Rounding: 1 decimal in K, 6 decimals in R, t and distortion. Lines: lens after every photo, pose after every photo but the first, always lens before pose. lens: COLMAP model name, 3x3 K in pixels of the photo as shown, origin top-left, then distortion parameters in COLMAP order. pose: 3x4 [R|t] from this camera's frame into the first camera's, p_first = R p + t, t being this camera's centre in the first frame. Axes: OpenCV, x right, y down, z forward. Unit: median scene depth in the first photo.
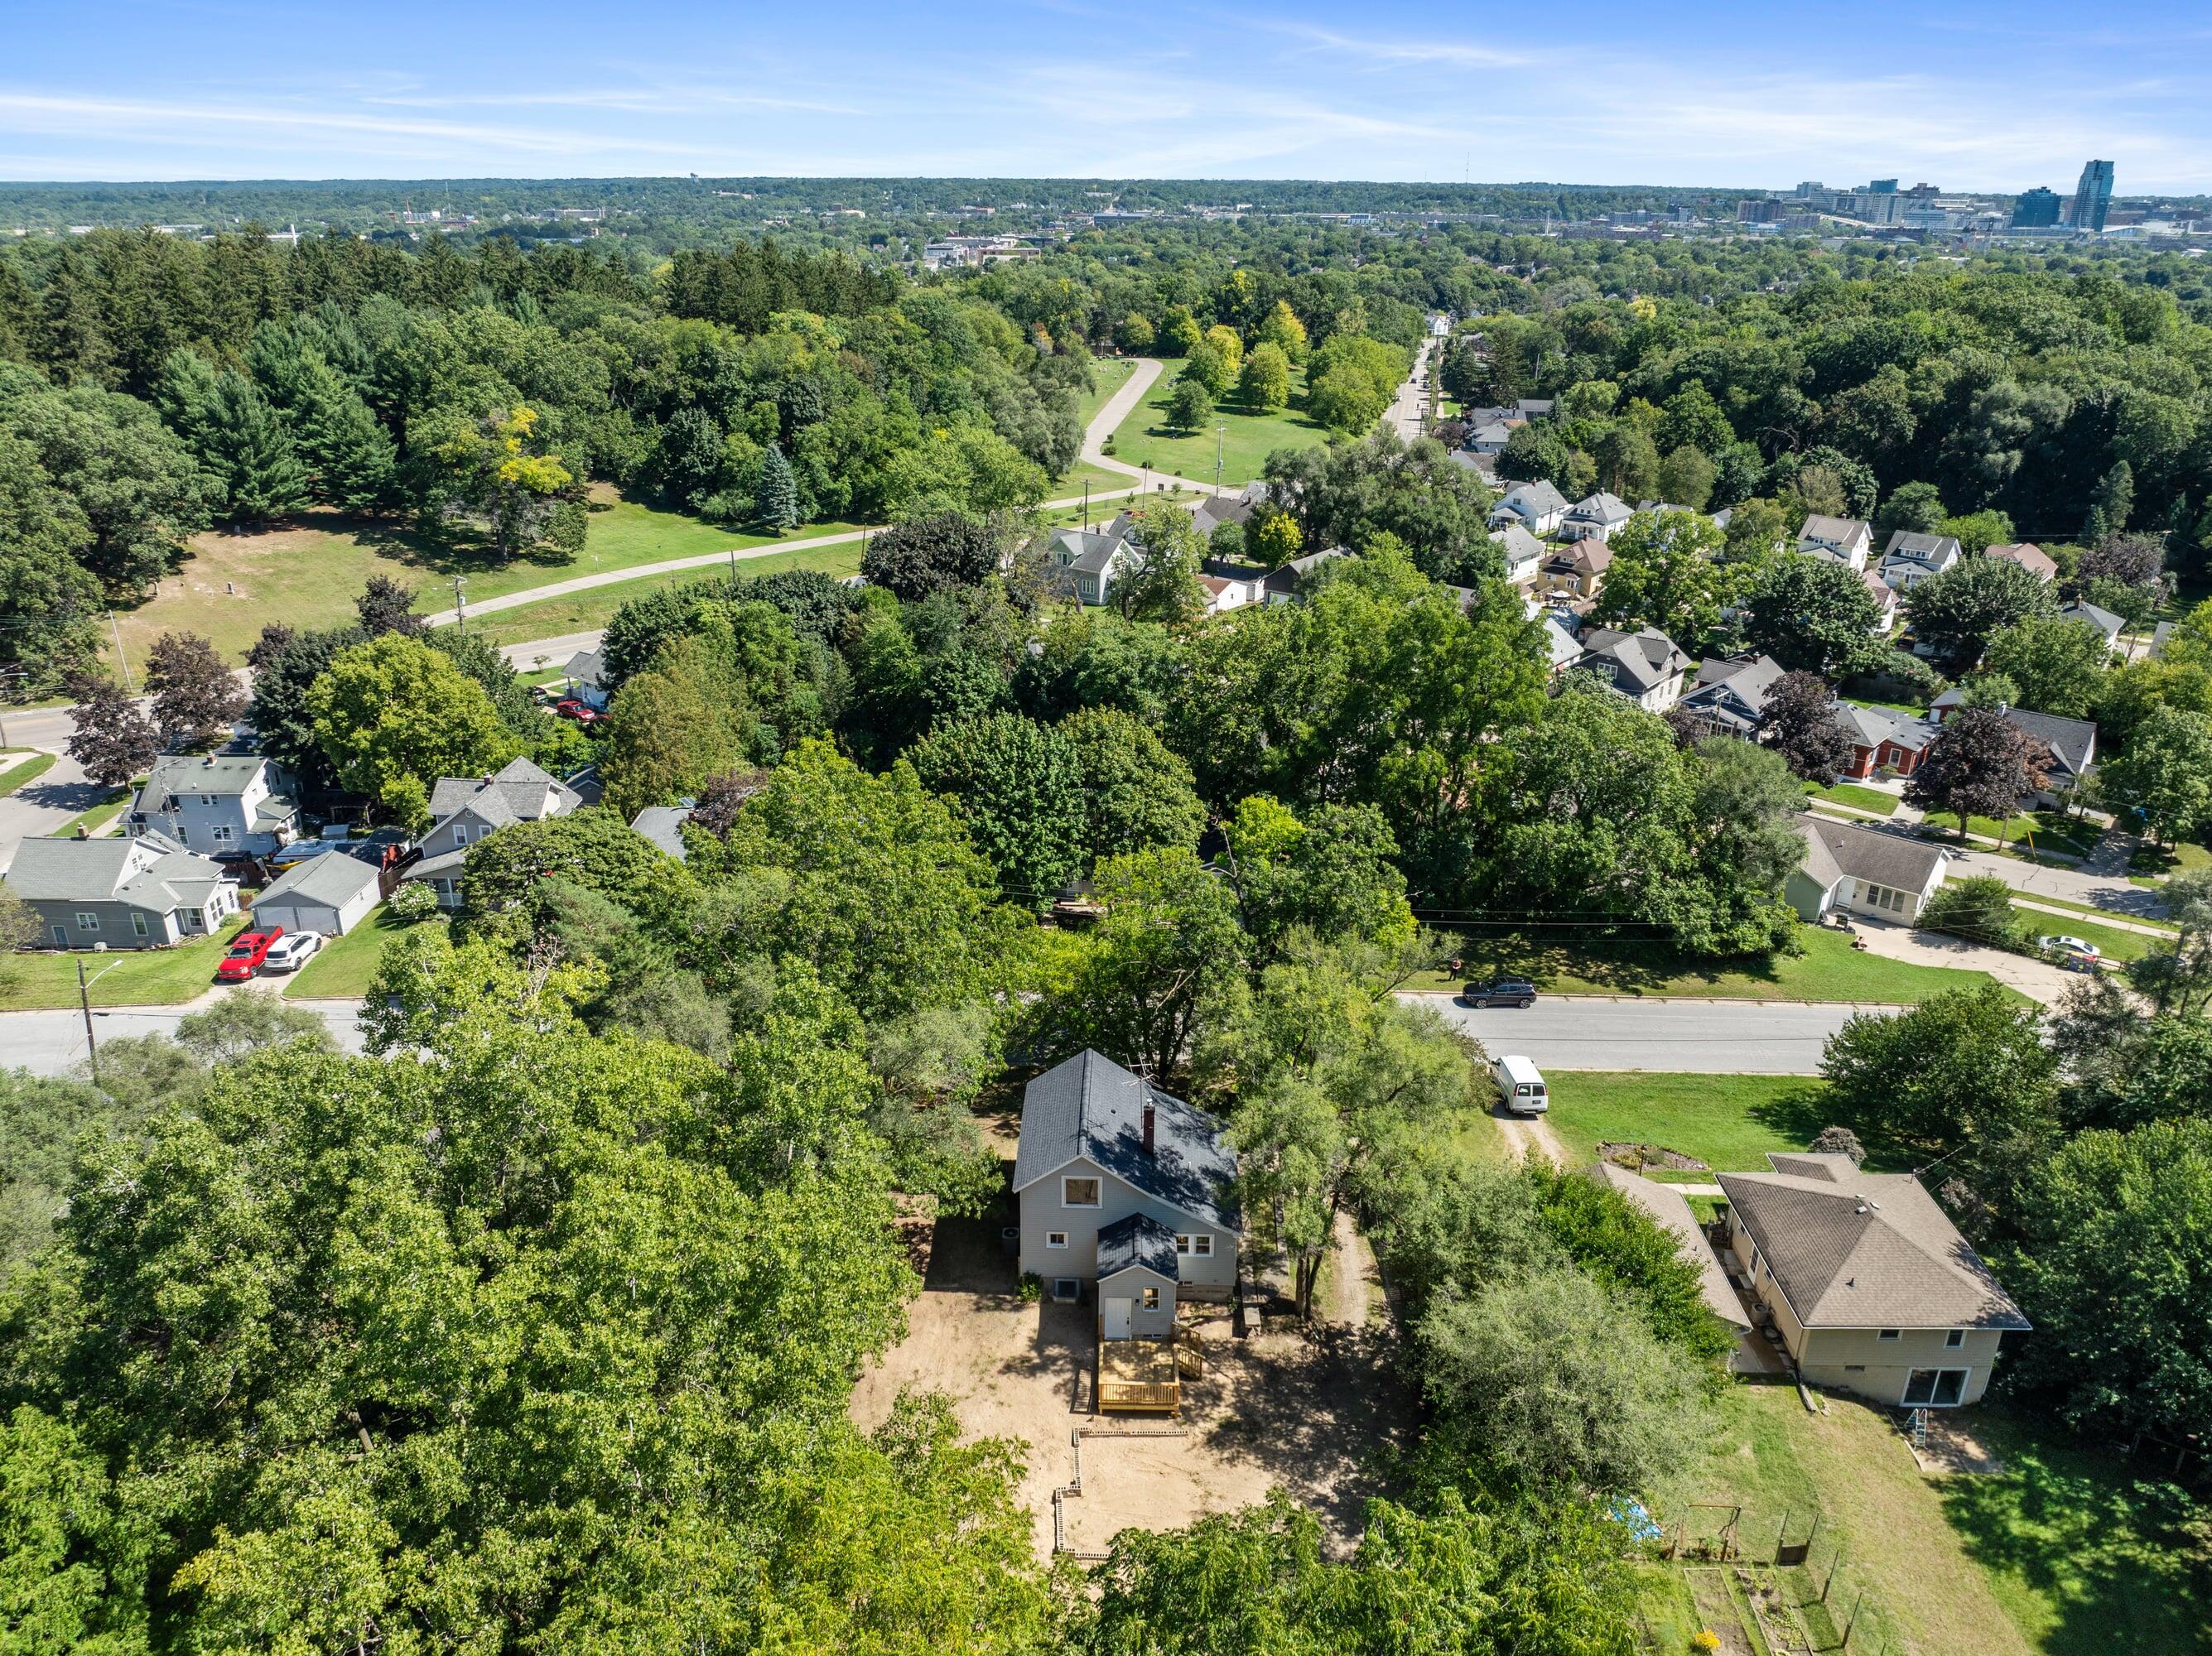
lens RADIAL K [[1578.4, 0, 1100.4], [0, 1578.4, 817.1], [0, 0, 1]] dist [-0.020849, -0.038582]
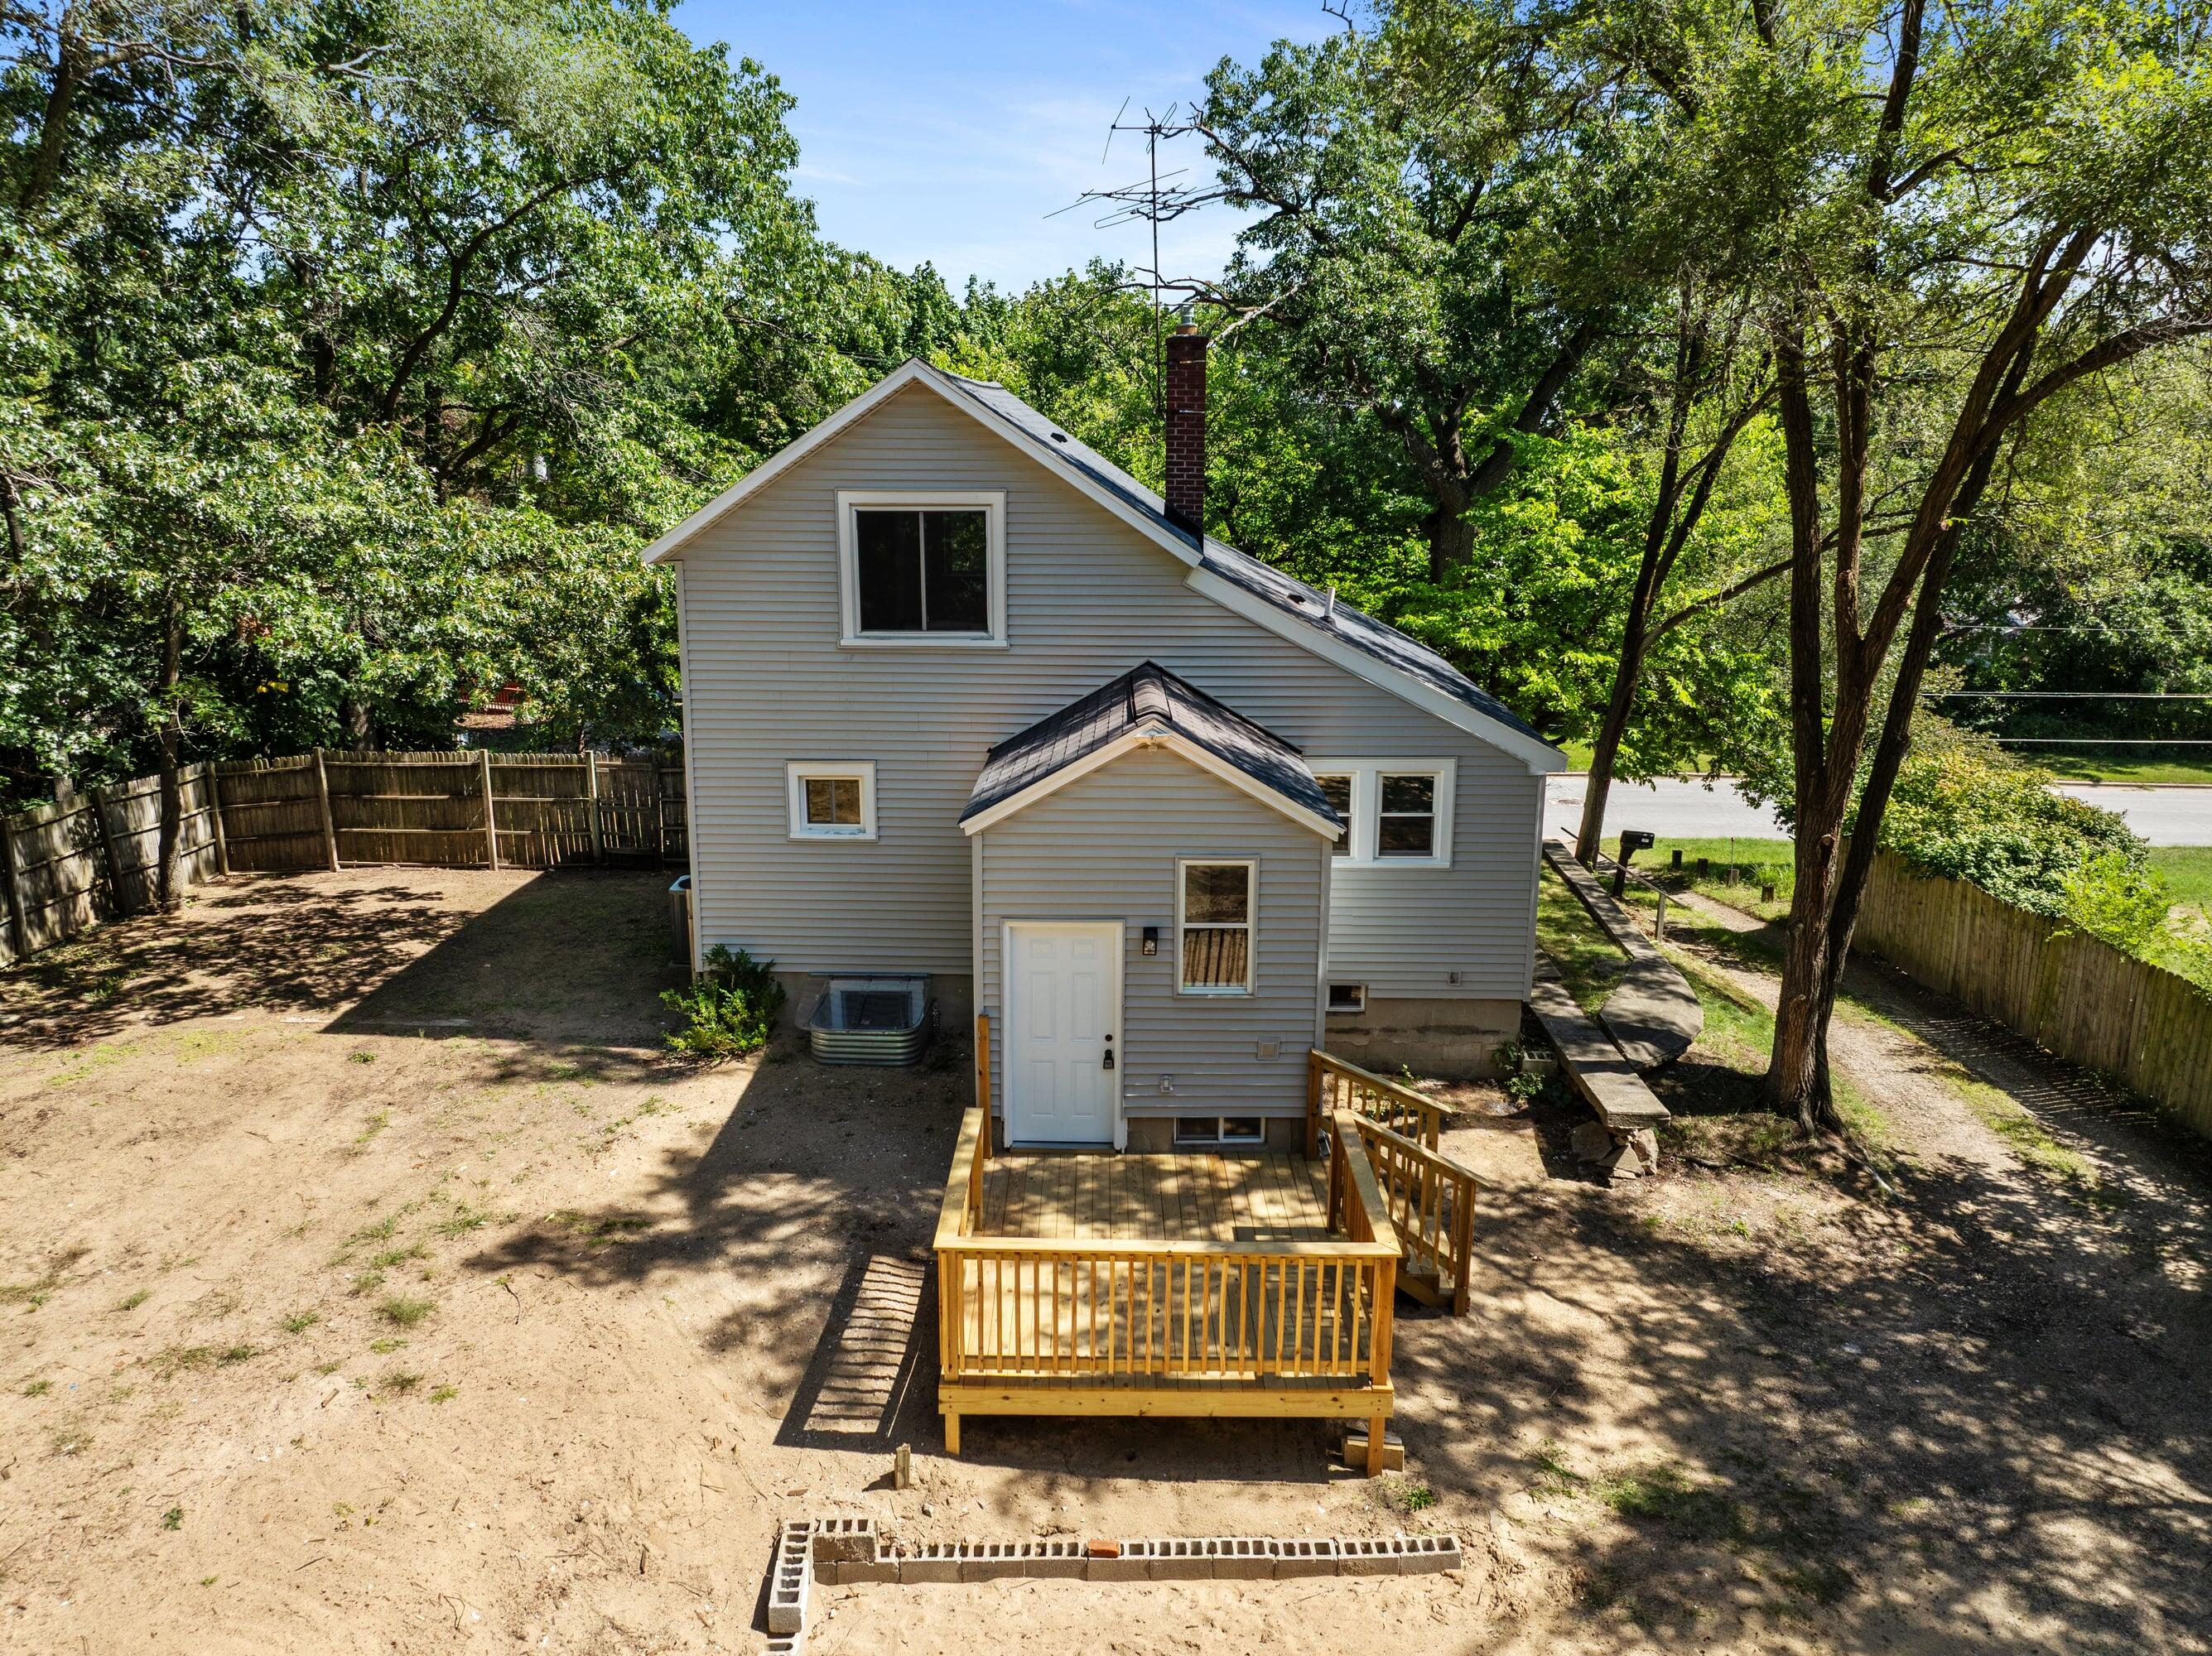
lens RADIAL K [[1576.6, 0, 1106.0], [0, 1576.6, 828.0], [0, 0, 1]] dist [-0.034675, -0.004541]
pose [[0.999983, -0.003971, 0.004182, 0.010148], [0.004524, 0.989869, -0.141911, 0.199624], [-0.003576, 0.141927, 0.989871, 0.485478]]
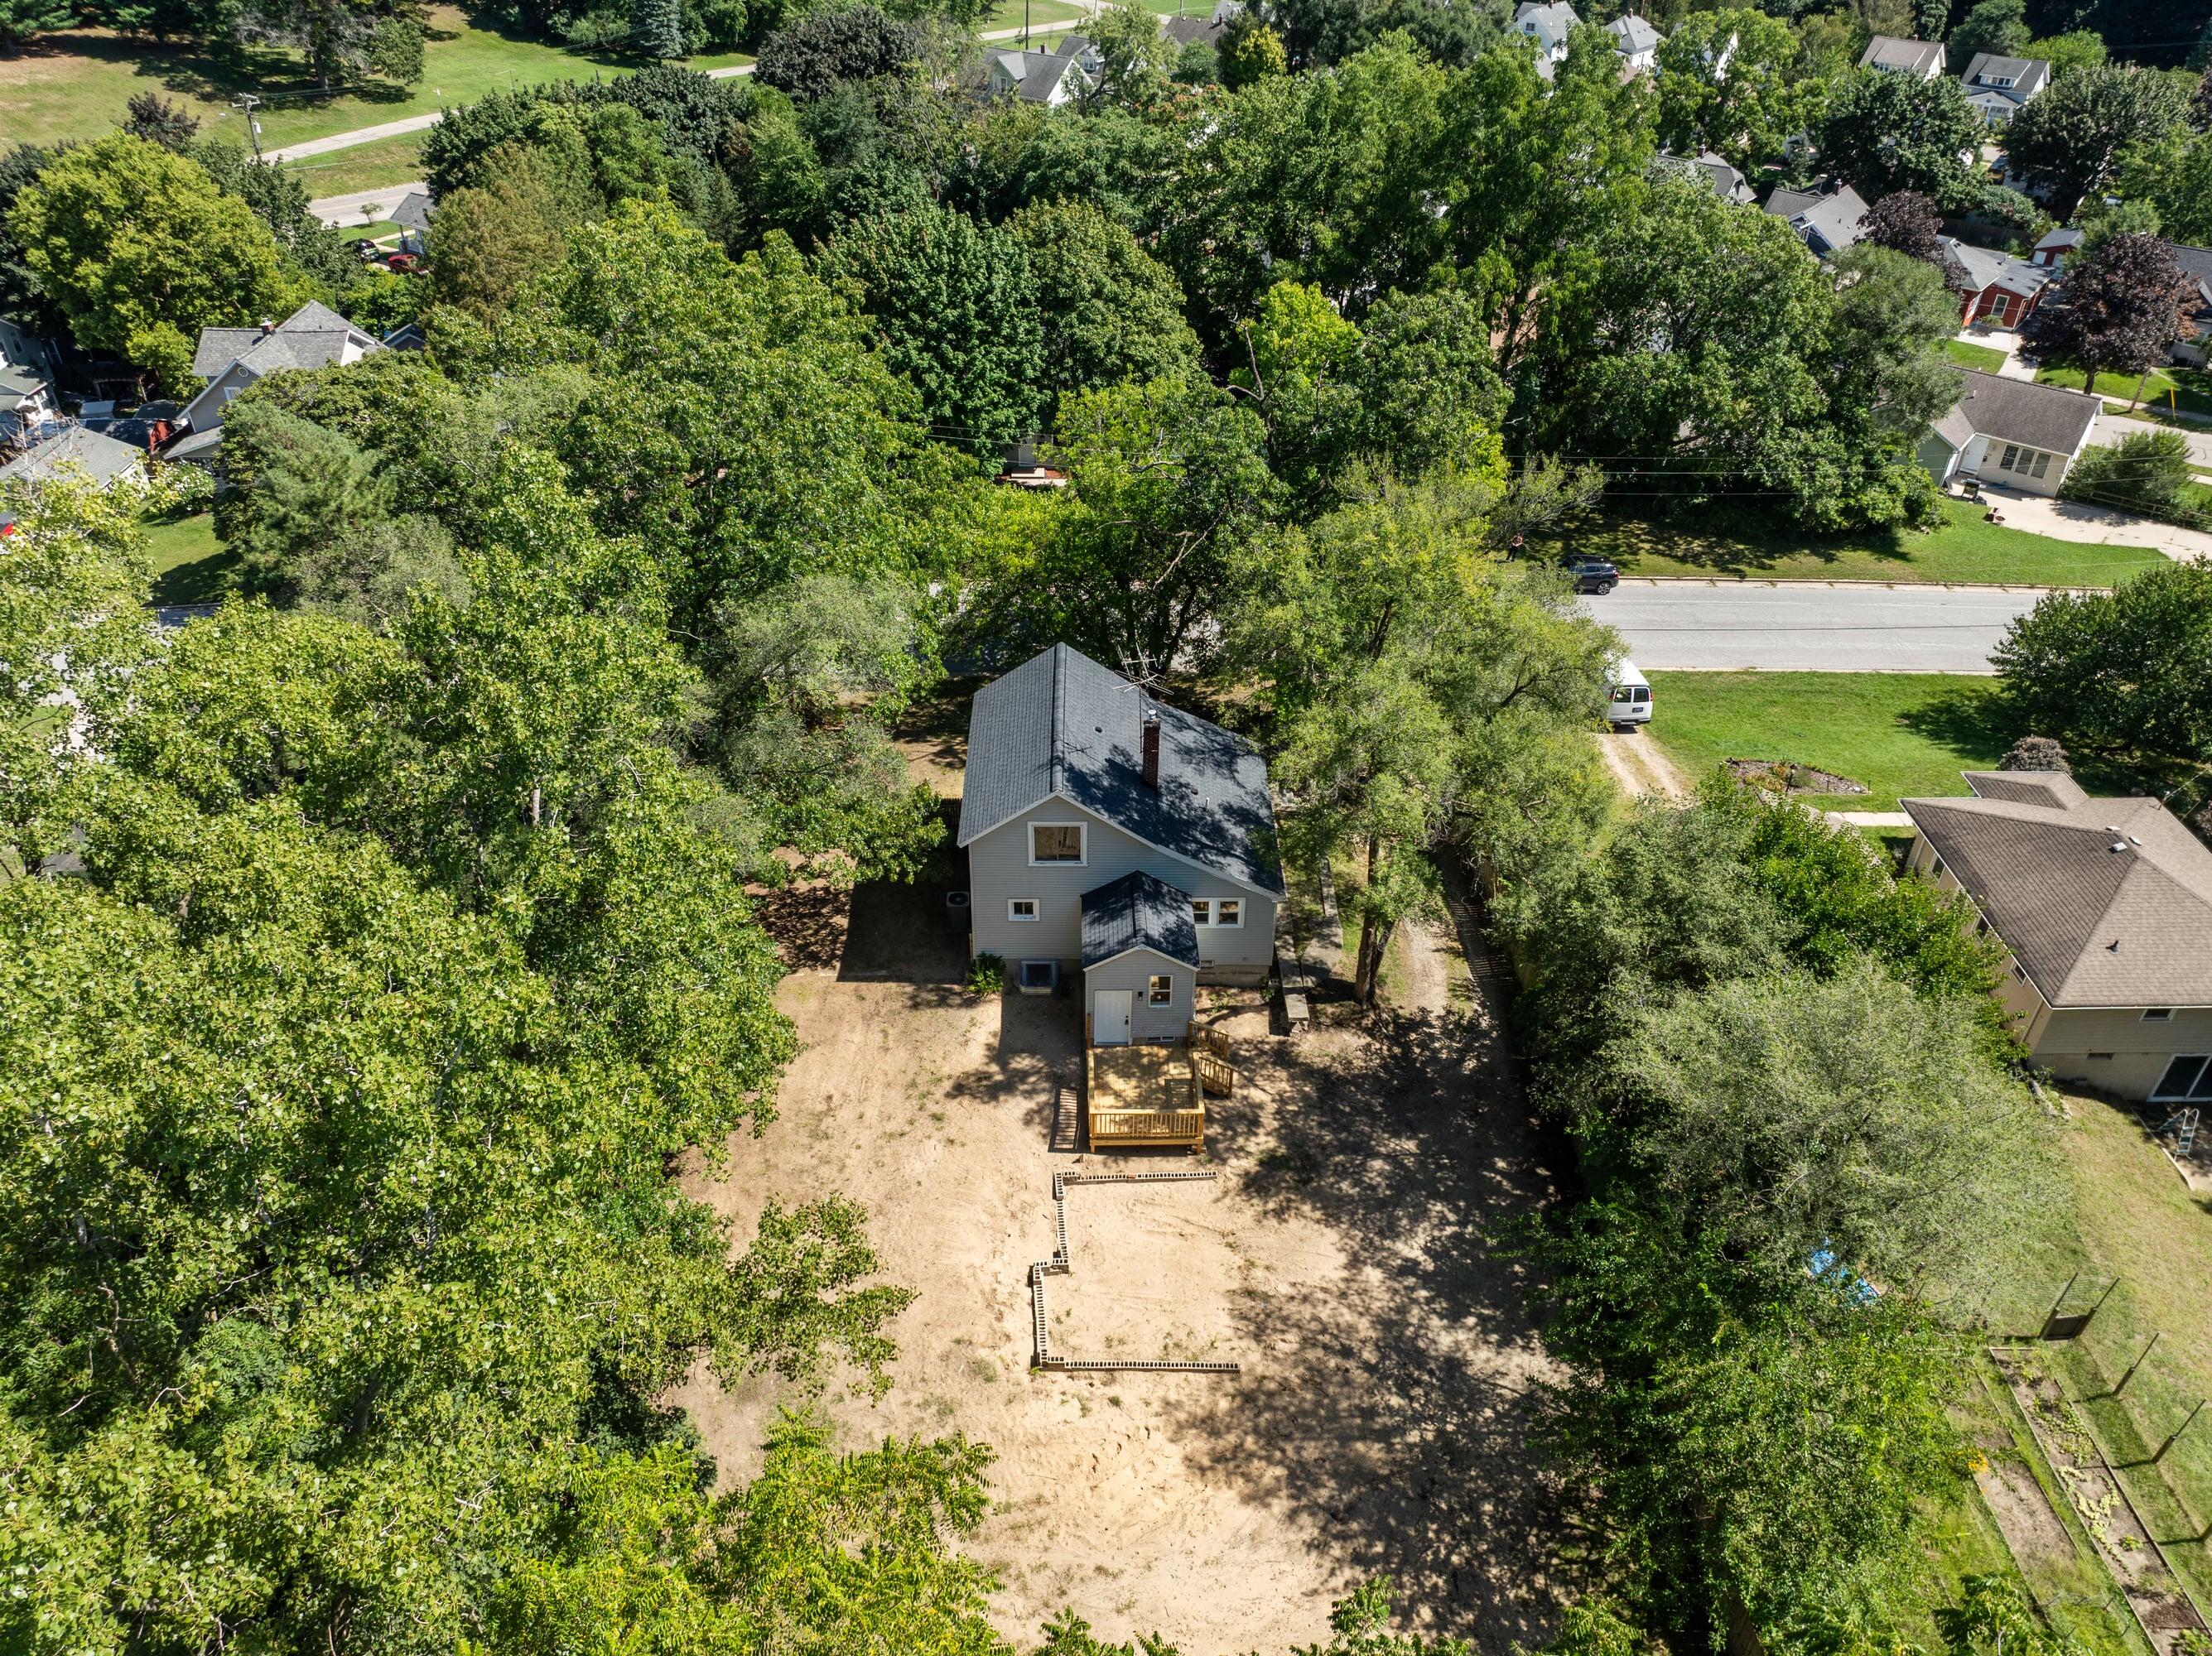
lens RADIAL K [[1576.6, 0, 1106.0], [0, 1576.6, 828.0], [0, 0, 1]] dist [-0.034675, -0.004541]
pose [[0.999238, -0.021004, 0.032902, -0.008233], [0.012476, 0.970530, 0.240659, 0.040679], [-0.036987, -0.240065, 0.970052, 0.207843]]
